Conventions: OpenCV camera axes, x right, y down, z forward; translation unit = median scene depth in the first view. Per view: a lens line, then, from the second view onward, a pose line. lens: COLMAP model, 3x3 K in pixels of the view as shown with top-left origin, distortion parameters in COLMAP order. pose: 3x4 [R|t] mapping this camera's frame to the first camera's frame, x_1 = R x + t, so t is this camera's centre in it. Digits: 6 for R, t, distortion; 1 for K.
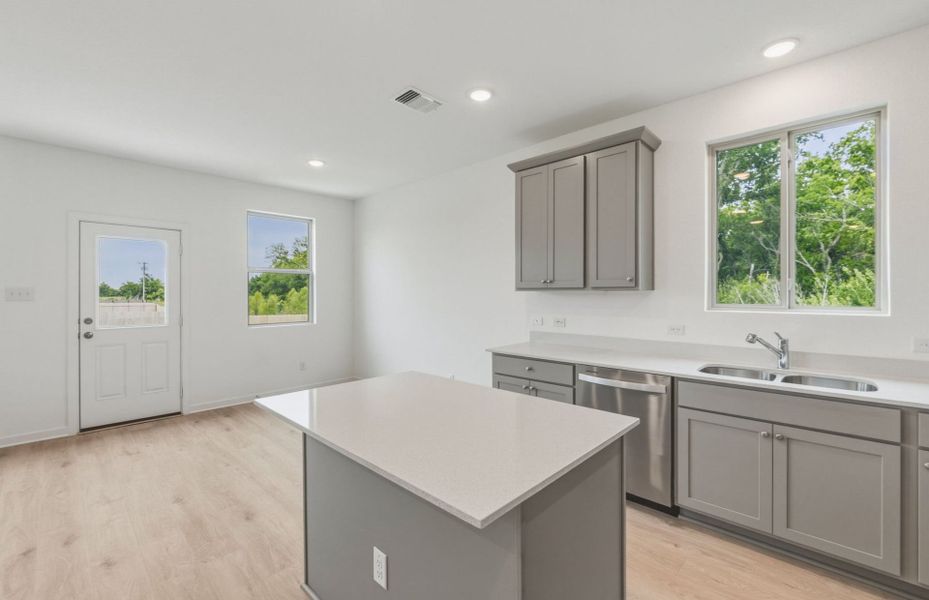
lens RADIAL K [[390.9, 0, 472.1], [0, 390.9, 296.3], [0, 0, 1]] dist [-0.006580, 0.000594]
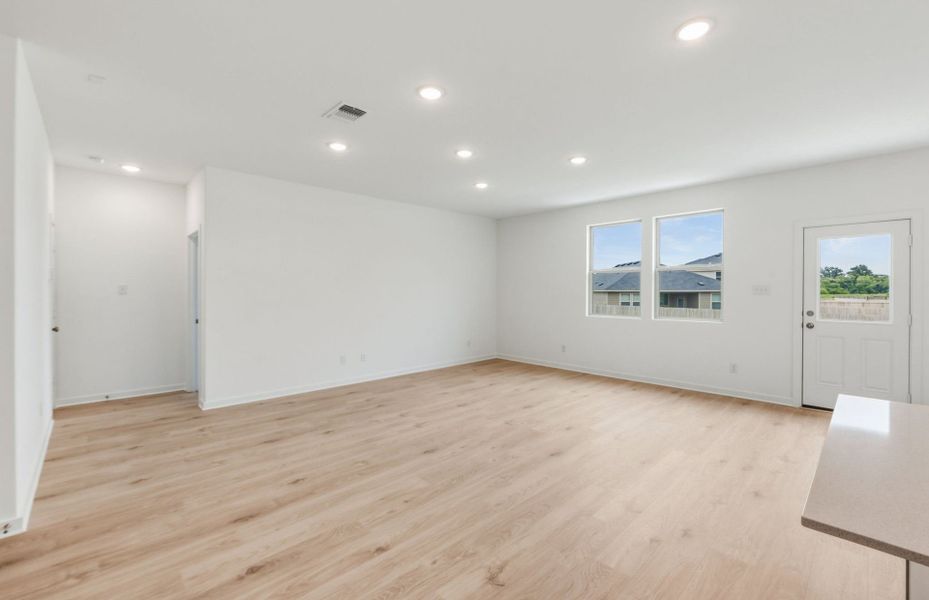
lens RADIAL K [[390.9, 0, 468.2], [0, 390.9, 292.2], [0, 0, 1]] dist [-0.006580, 0.000594]
pose [[-0.046626, 0.005632, -0.998897, 0.256142], [-0.008319, 0.999947, 0.006026, 0.003107], [0.998878, 0.008591, -0.046577, 0.047844]]
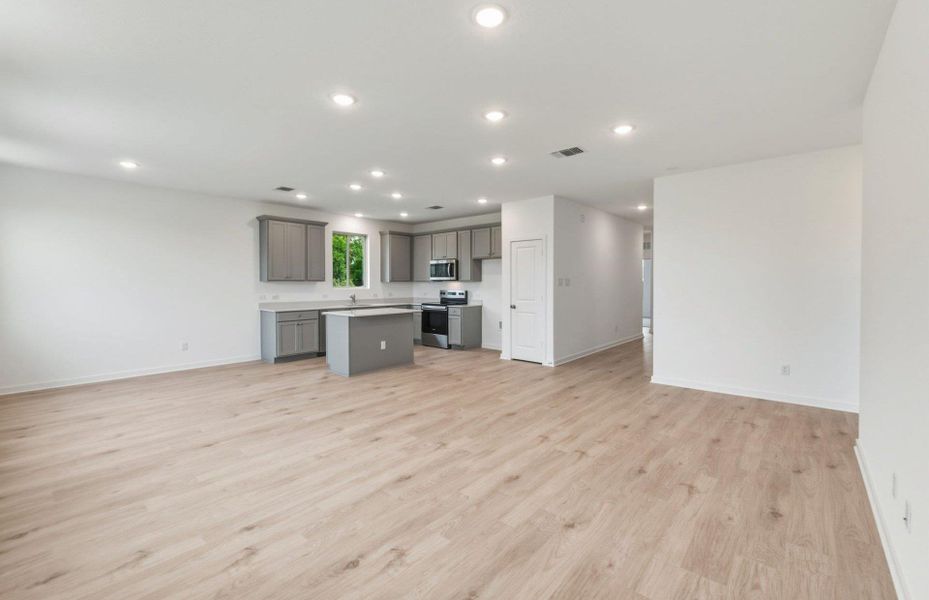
lens RADIAL K [[390.9, 0, 466.0], [0, 390.9, 296.5], [0, 0, 1]] dist [-0.006580, 0.000594]
pose [[-0.037127, -0.033893, 0.998736, -2.028885], [0.009026, 0.999373, 0.034251, 0.001125], [-0.999270, 0.010287, -0.036798, 0.092283]]
